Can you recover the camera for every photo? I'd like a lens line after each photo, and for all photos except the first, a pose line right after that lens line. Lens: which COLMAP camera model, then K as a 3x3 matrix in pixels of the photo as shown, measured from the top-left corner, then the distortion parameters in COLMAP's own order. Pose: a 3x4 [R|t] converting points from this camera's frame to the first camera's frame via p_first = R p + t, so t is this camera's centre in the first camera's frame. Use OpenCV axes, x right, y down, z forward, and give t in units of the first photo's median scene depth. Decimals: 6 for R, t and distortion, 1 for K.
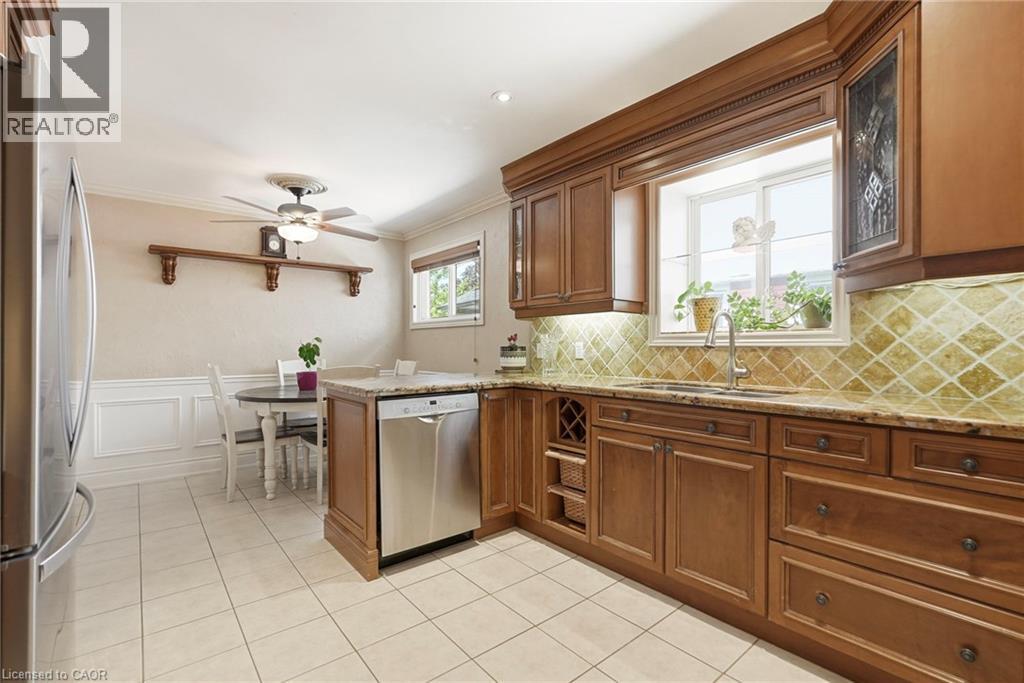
lens RADIAL K [[478.4, 0, 514.4], [0, 478.4, 339.7], [0, 0, 1]] dist [-0.016235, 0.005018]
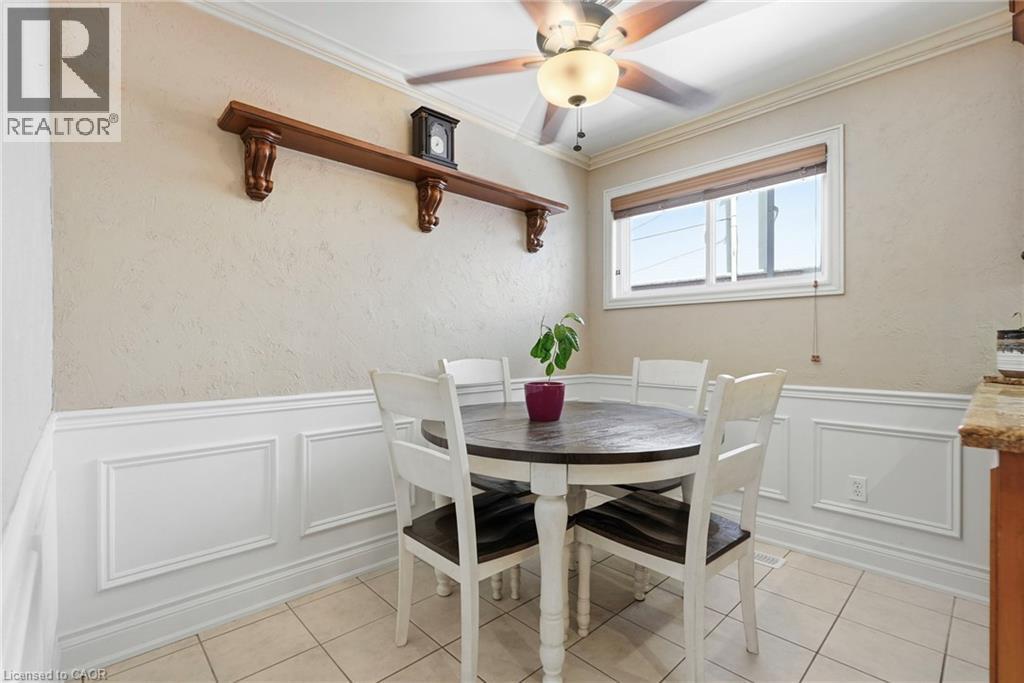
lens RADIAL K [[478.4, 0, 514.4], [0, 478.4, 339.7], [0, 0, 1]] dist [-0.016235, 0.005018]
pose [[0.996810, 0.000051, 0.079815, -0.458970], [-0.000503, 0.999984, 0.005637, 0.017372], [-0.079814, -0.005659, 0.996794, 0.456795]]
